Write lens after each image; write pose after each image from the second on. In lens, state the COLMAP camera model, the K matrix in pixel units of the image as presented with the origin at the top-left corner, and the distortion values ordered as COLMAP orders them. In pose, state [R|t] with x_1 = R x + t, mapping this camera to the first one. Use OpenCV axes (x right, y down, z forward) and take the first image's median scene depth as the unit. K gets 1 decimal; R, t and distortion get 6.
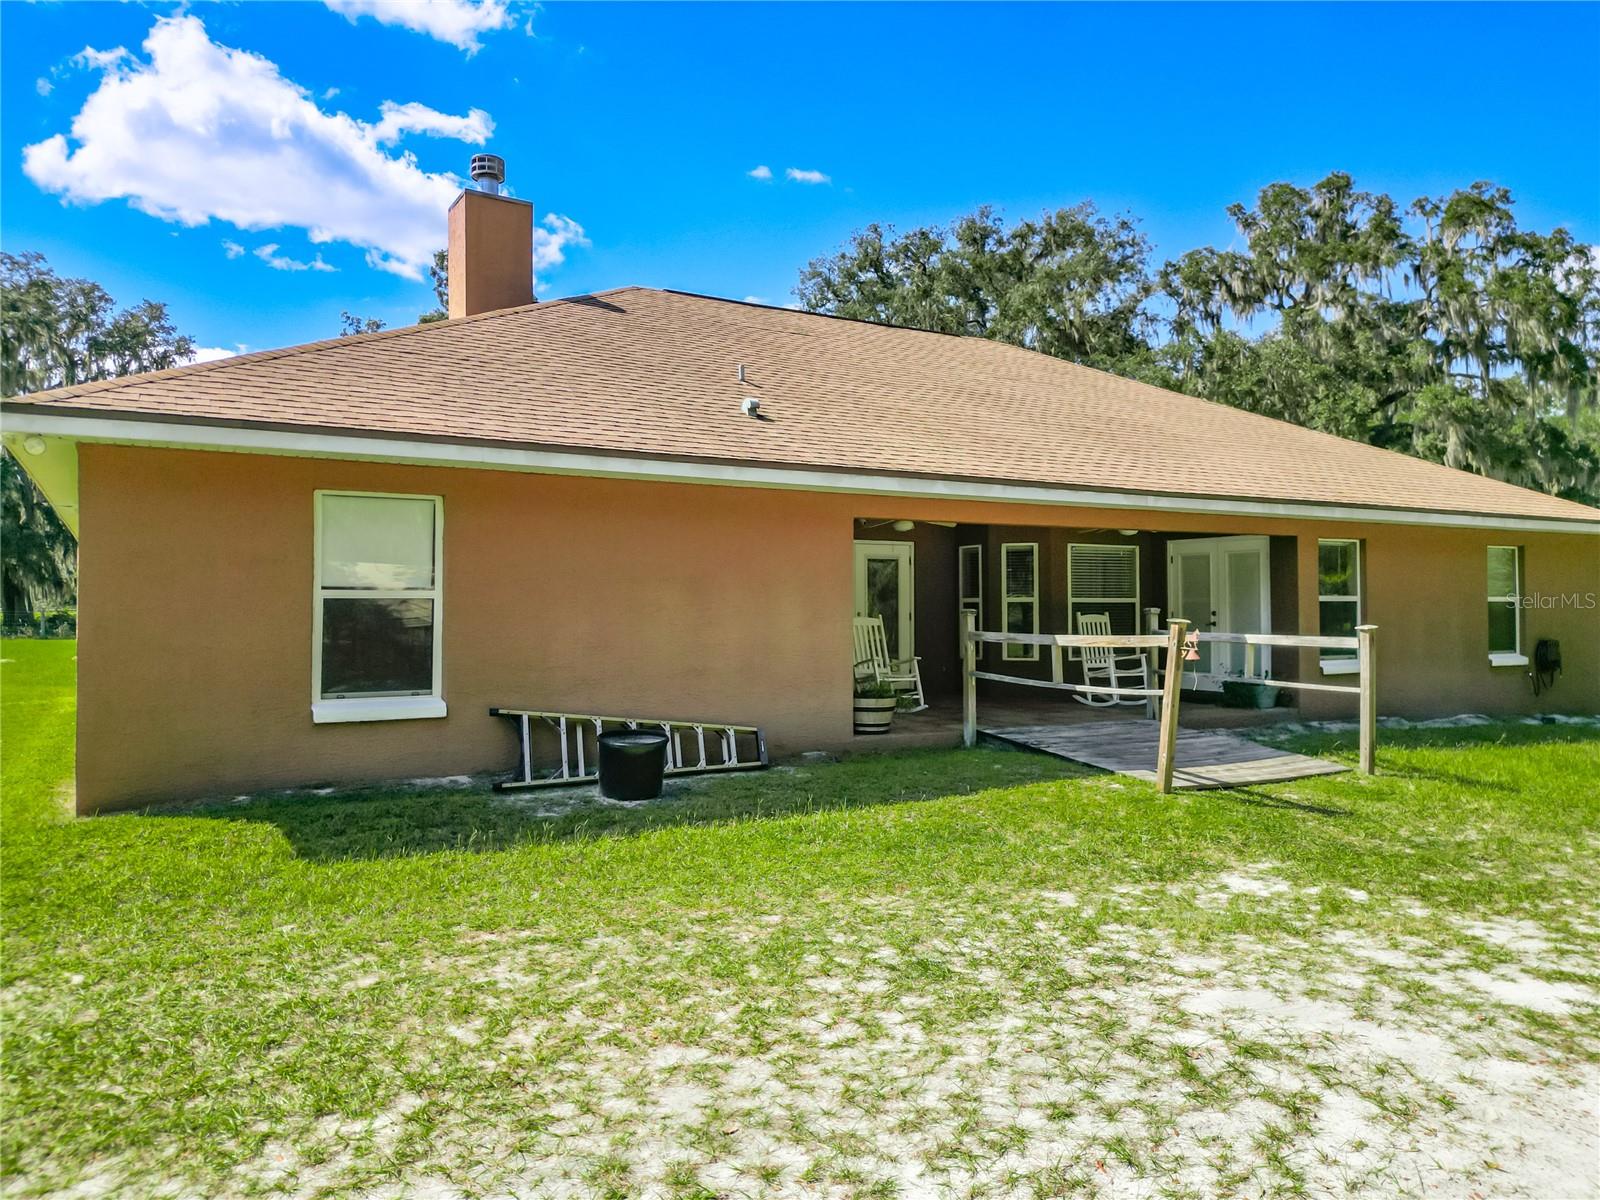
lens RADIAL K [[1129.2, 0, 800.0], [0, 1129.2, 600.0], [0, 0, 1]] dist [0.065859, -0.059395]
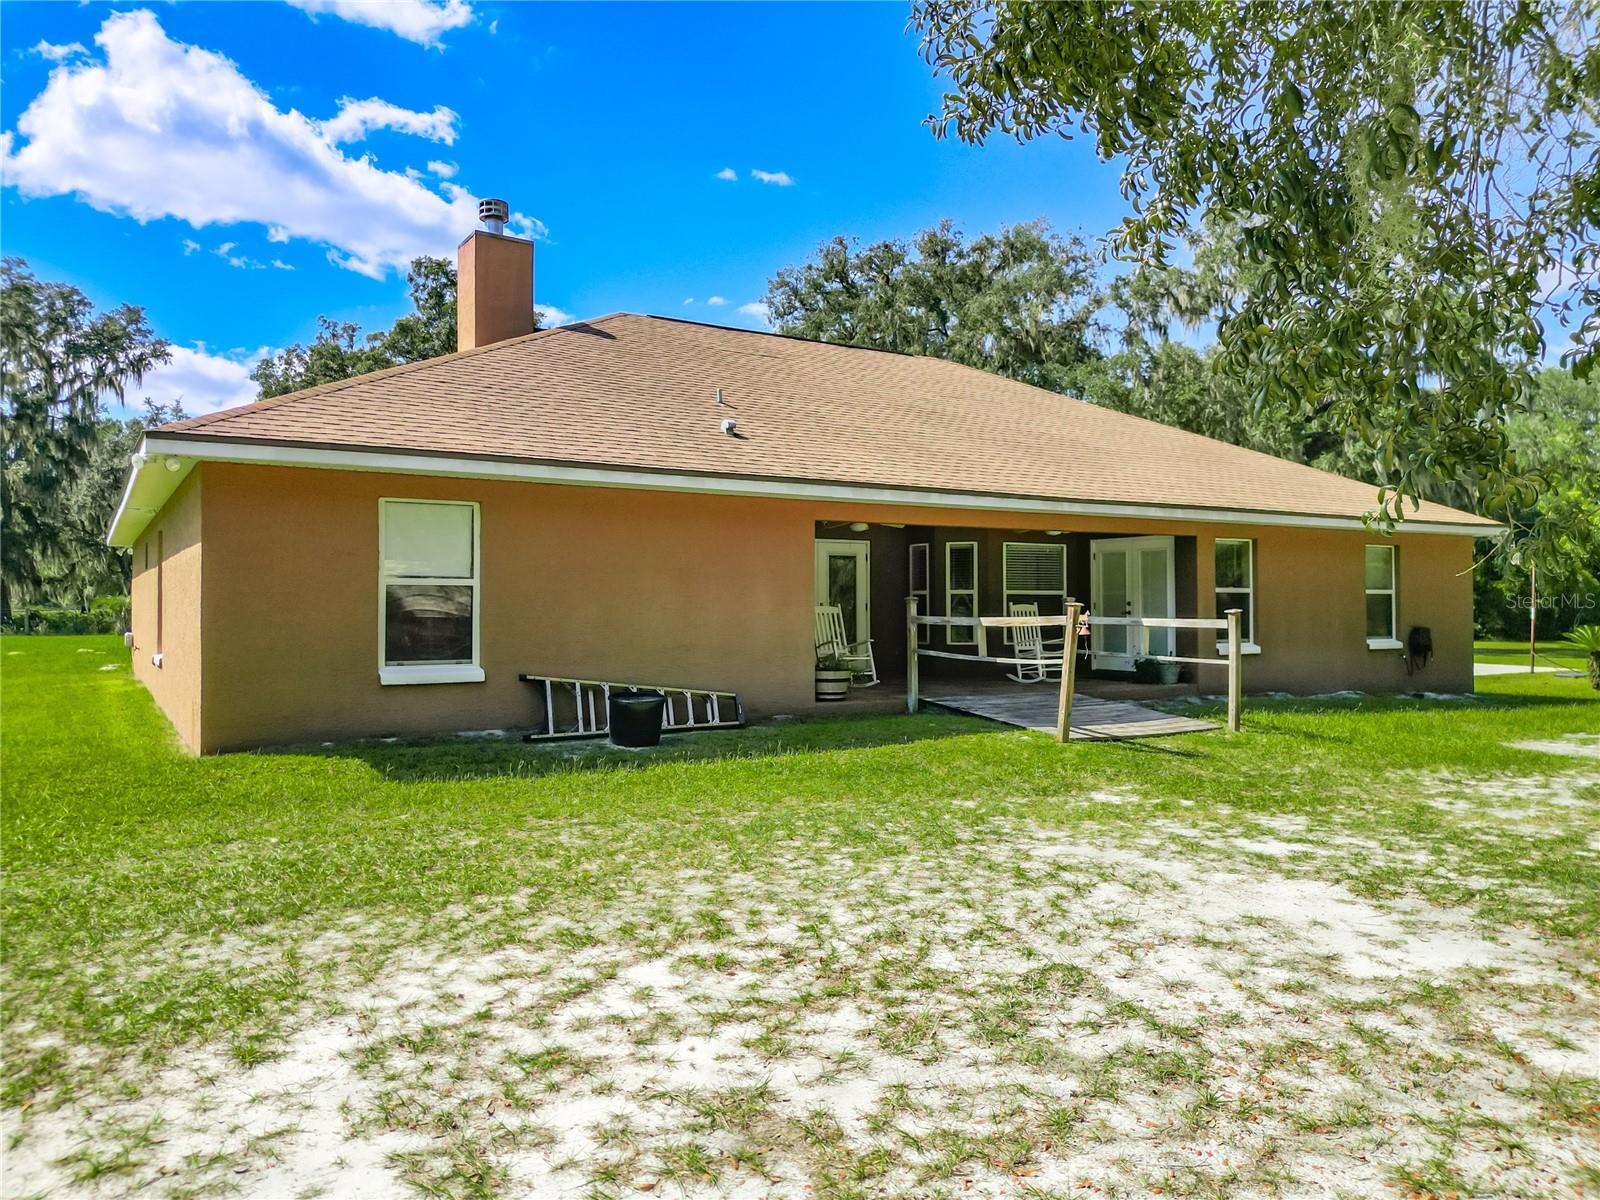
lens RADIAL K [[1138.8, 0, 800.0], [0, 1138.8, 600.0], [0, 0, 1]] dist [0.061952, -0.056394]
pose [[0.999608, -0.000801, 0.027990, -0.001725], [0.000829, 0.999999, -0.000989, 0.009224], [-0.027989, 0.001012, 0.999608, -0.150424]]
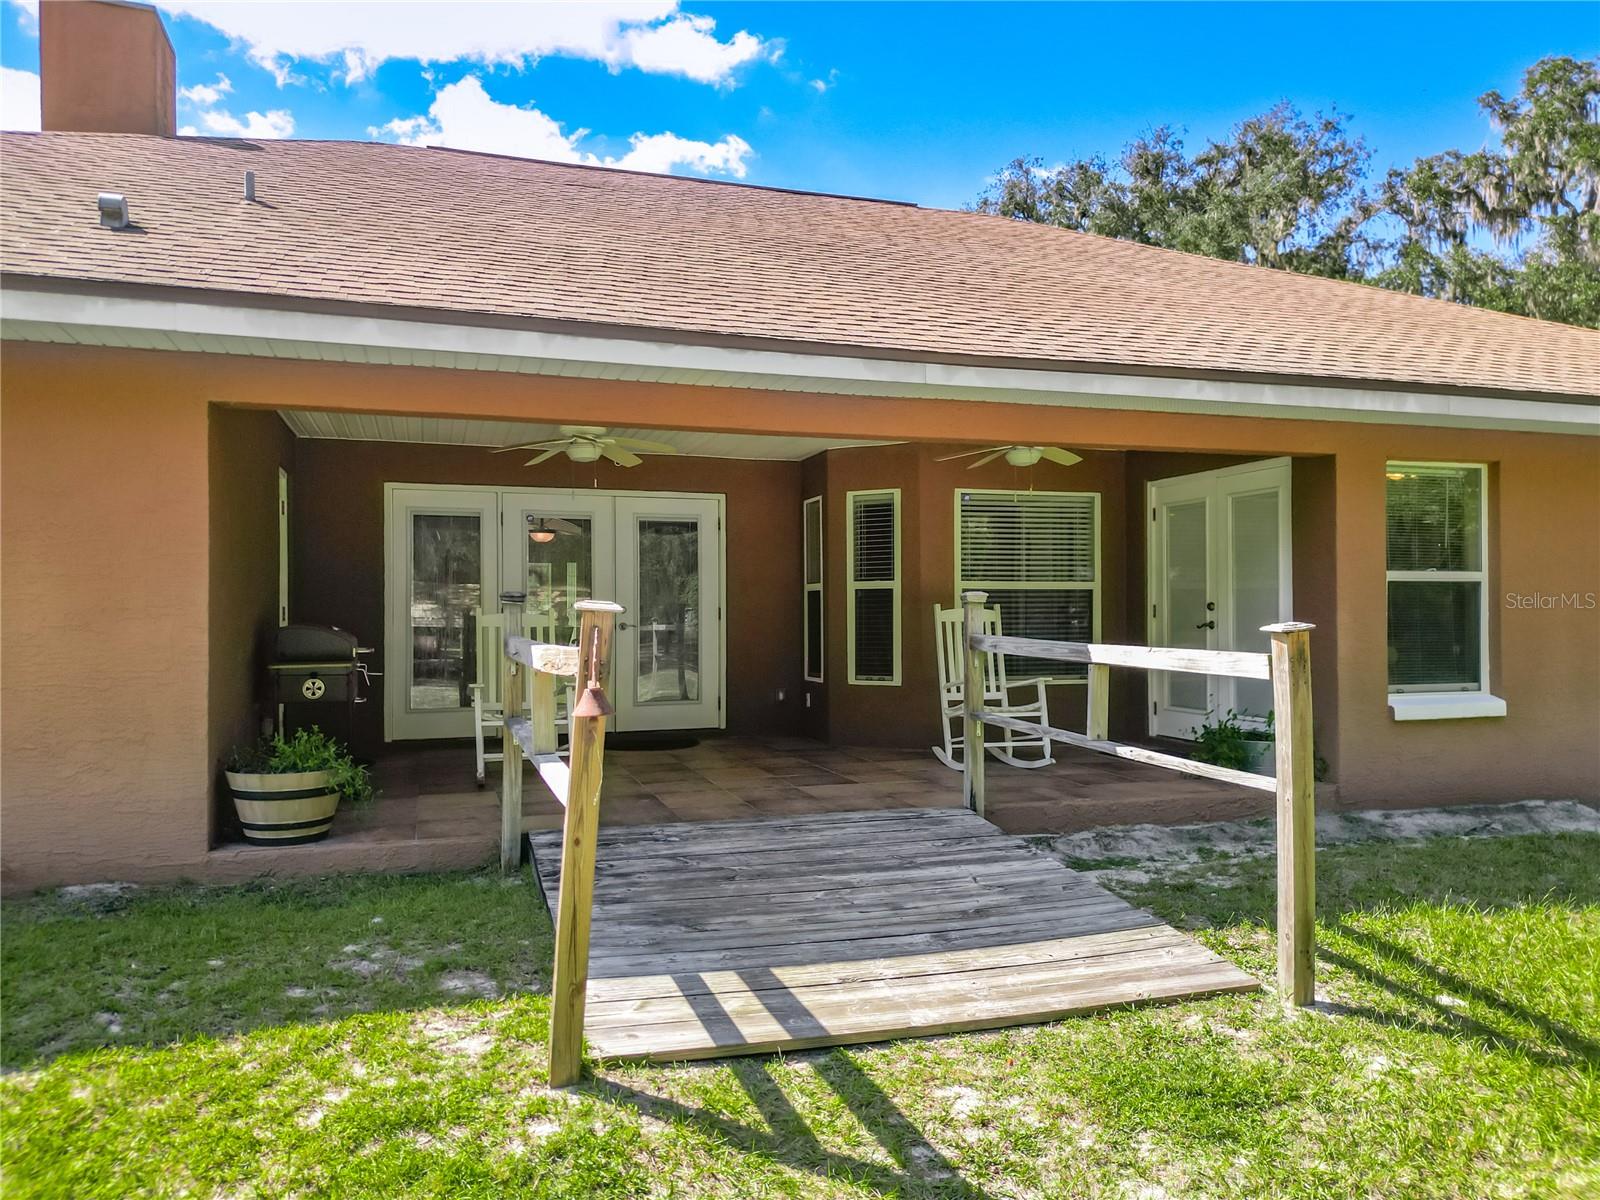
lens RADIAL K [[1124.4, 0, 794.4], [0, 1124.4, 626.7], [0, 0, 1]] dist [0.057826, -0.064959]
pose [[0.974576, 0.000508, -0.224056, 0.291242], [0.003288, 0.999857, 0.016570, 0.012096], [0.224033, -0.016885, 0.974435, 0.410879]]
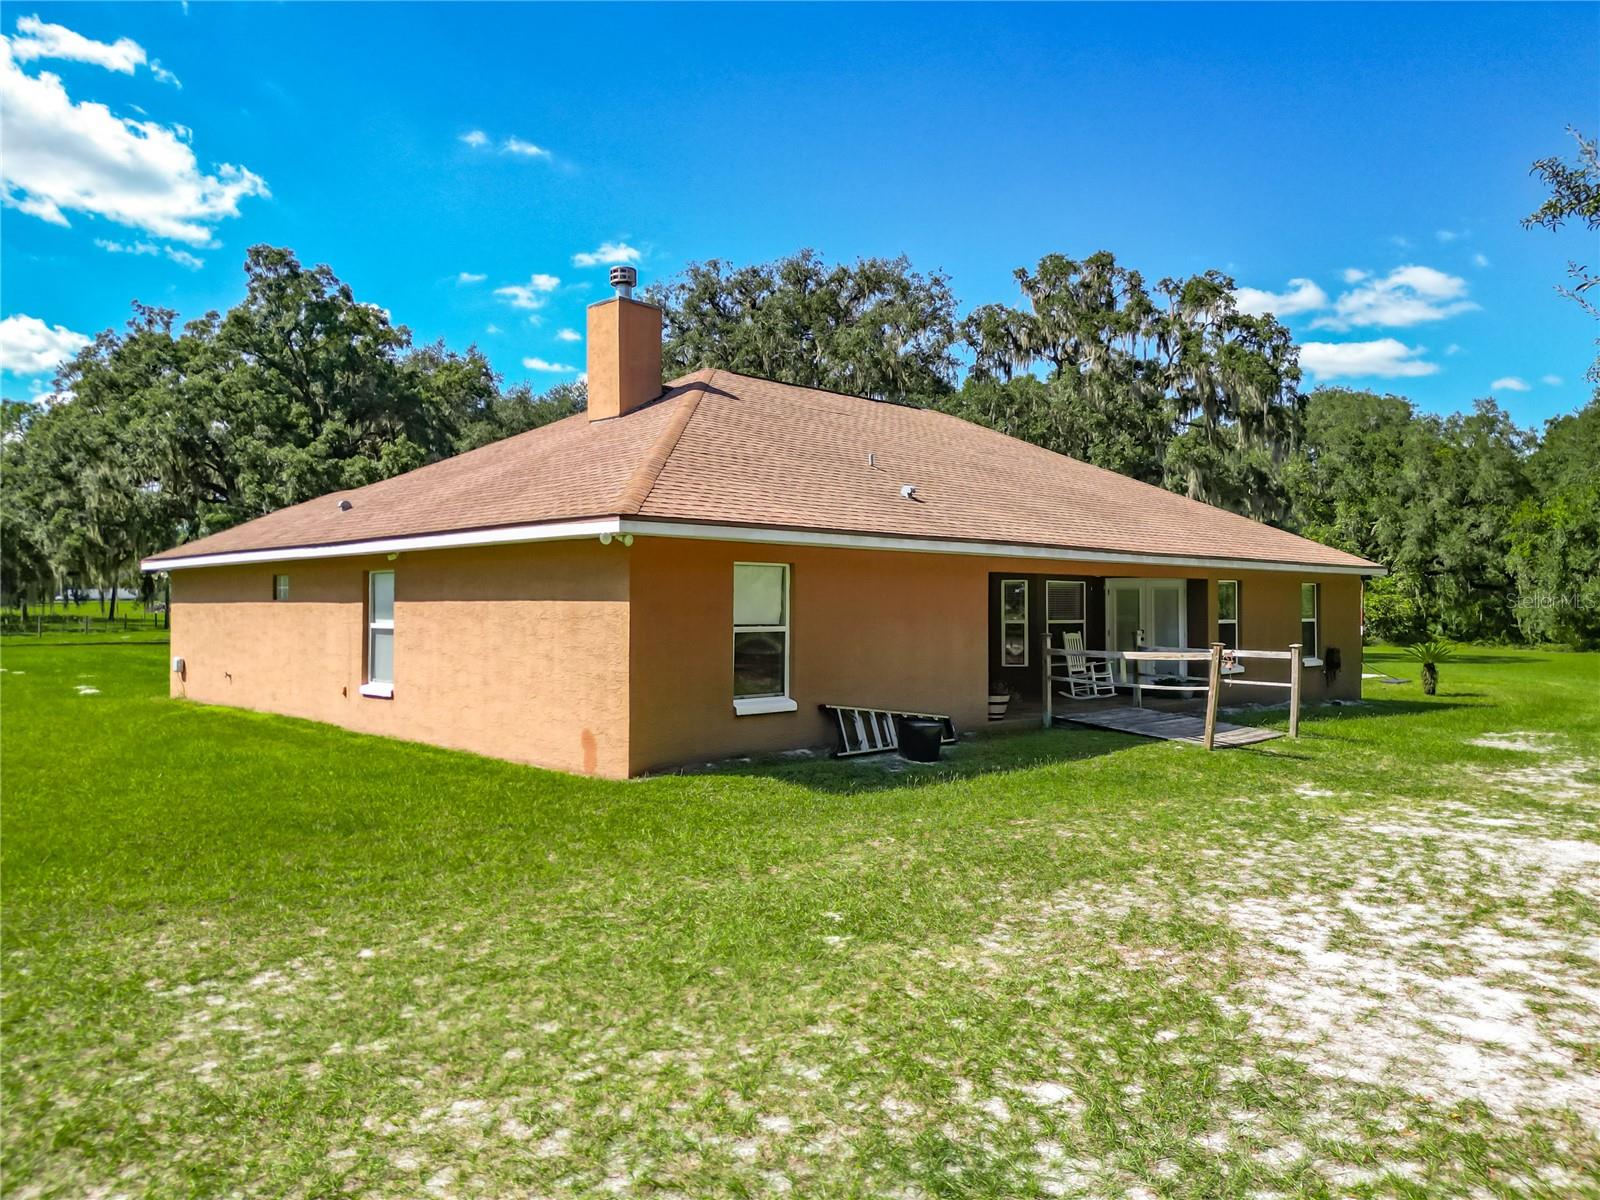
lens RADIAL K [[1154.5, 0, 800.0], [0, 1154.5, 600.0], [0, 0, 1]] dist [0.061559, -0.068287]
pose [[0.968697, 0.004280, 0.248210, -0.402995], [-0.004402, 0.999990, -0.000065, -0.025621], [-0.248208, -0.001029, 0.968706, -0.281036]]
